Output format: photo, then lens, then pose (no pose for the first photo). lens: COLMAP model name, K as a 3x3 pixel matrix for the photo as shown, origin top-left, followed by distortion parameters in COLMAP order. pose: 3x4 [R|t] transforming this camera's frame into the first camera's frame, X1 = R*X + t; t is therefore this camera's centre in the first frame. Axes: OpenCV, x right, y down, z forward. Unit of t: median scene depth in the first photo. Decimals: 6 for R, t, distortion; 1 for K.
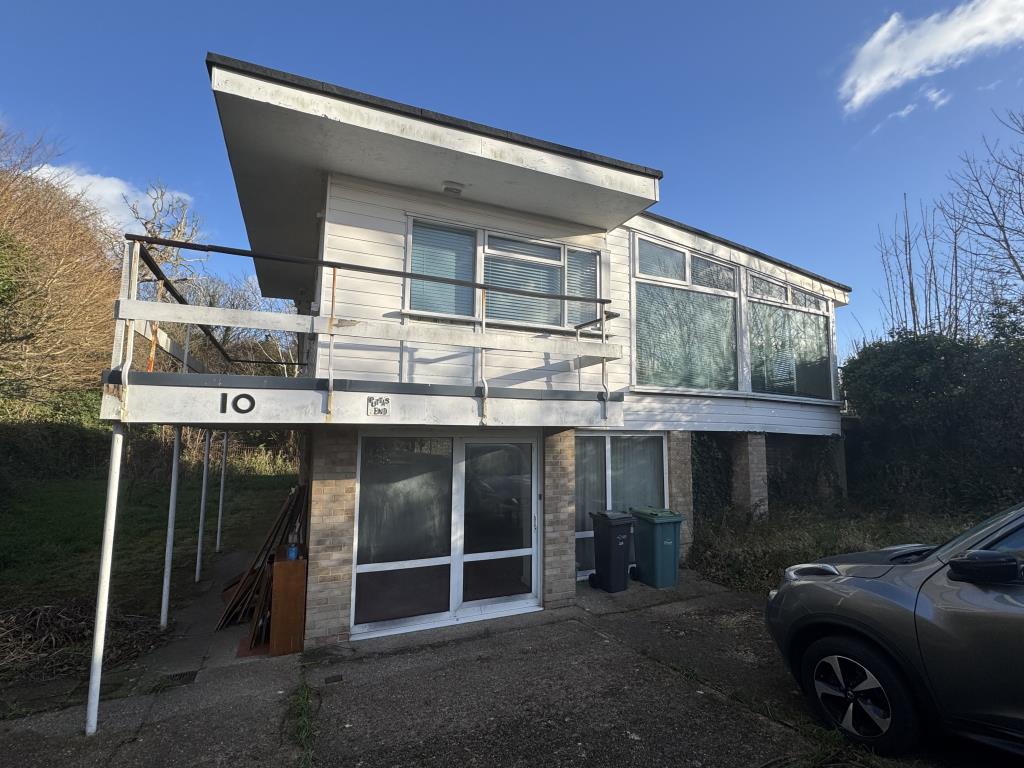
lens RADIAL K [[484.3, 0, 512.0], [0, 484.3, 384.0], [0, 0, 1]] dist [0.001612, -0.000012]
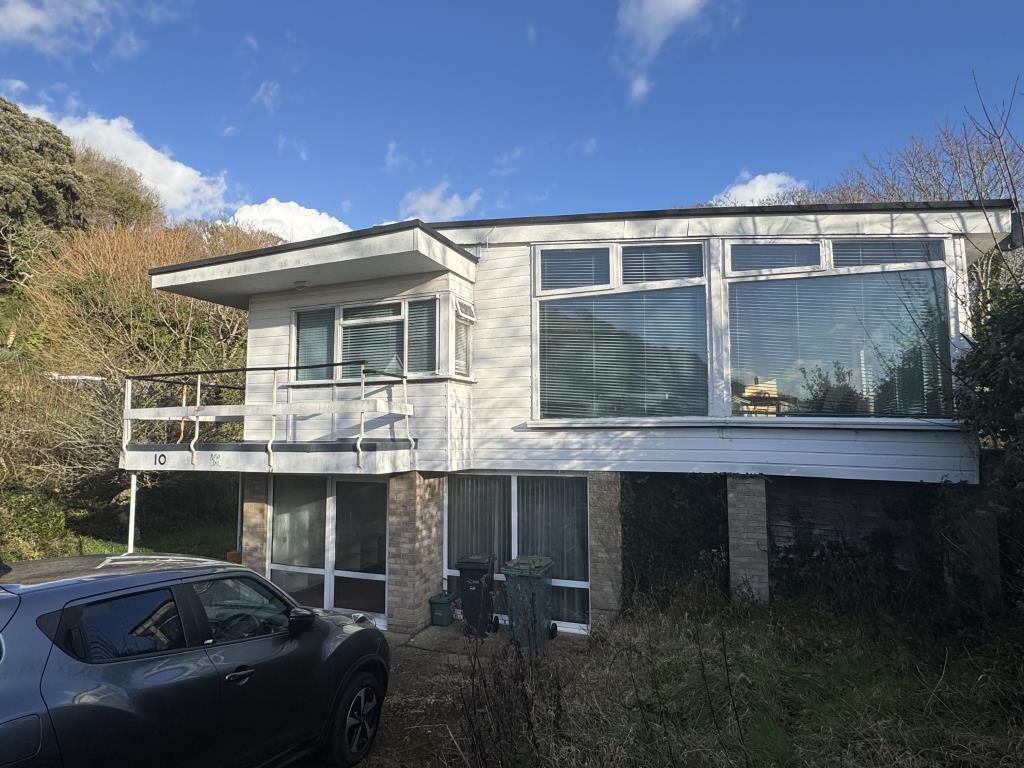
lens RADIAL K [[602.7, 0, 512.0], [0, 602.7, 384.0], [0, 0, 1]] dist [-0.000132, 0.000006]
pose [[0.686355, -0.072031, -0.723691, 1.270772], [0.084422, 0.996247, -0.019093, -0.055816], [0.722350, -0.047991, 0.689860, 0.251899]]
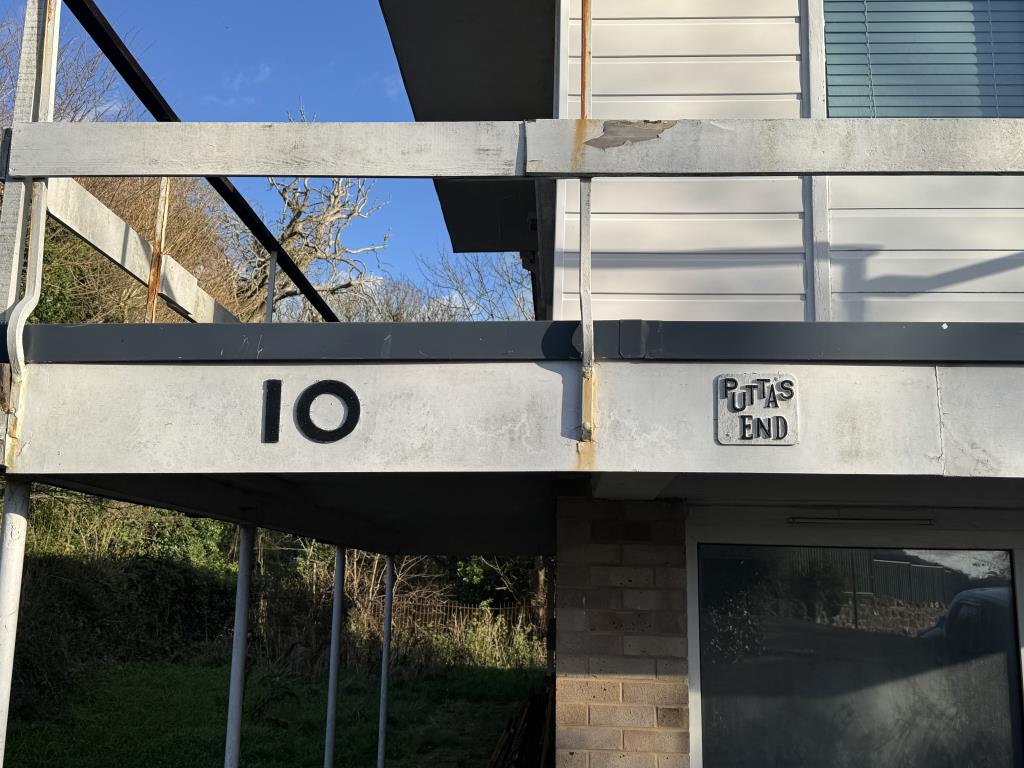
lens RADIAL K [[1096.3, 0, 512.0], [0, 1096.3, 384.0], [0, 0, 1]] dist [0.092556, -0.021277]
pose [[0.898484, -0.071930, -0.433074, -0.089406], [0.038161, 0.995548, -0.086181, 0.055584], [0.437345, 0.060906, 0.897229, 0.264606]]
